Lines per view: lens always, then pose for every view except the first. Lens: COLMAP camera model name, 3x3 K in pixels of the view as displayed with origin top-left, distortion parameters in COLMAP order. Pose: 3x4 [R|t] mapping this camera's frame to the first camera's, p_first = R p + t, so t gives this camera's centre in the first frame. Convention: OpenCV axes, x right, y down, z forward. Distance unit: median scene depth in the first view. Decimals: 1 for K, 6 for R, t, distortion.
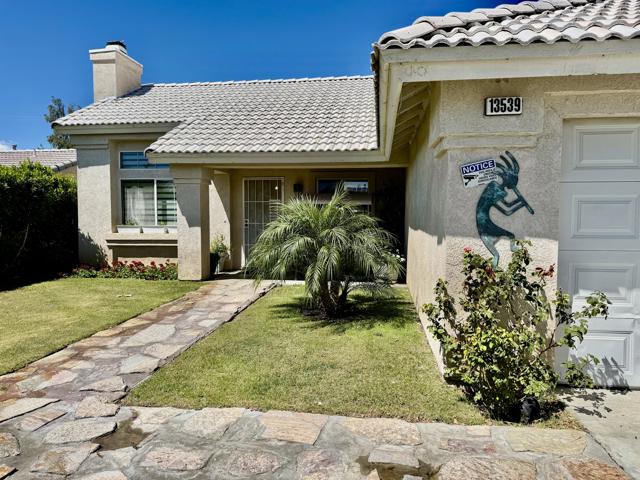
lens RADIAL K [[444.0, 0, 320.0], [0, 444.0, 240.0], [0, 0, 1]] dist [0.081588, -0.115811]
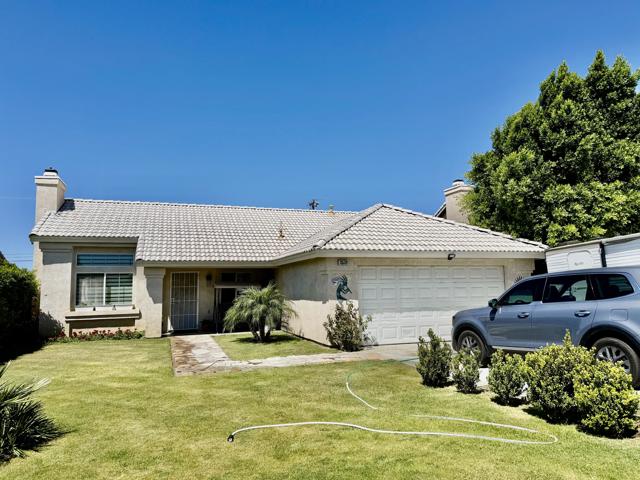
lens RADIAL K [[444.0, 0, 320.0], [0, 444.0, 240.0], [0, 0, 1]] dist [0.081588, -0.115811]
pose [[0.886932, 0.034323, 0.460624, -1.112901], [0.044405, 0.986281, -0.158994, 0.059290], [-0.459761, 0.161470, 0.873239, -1.621143]]
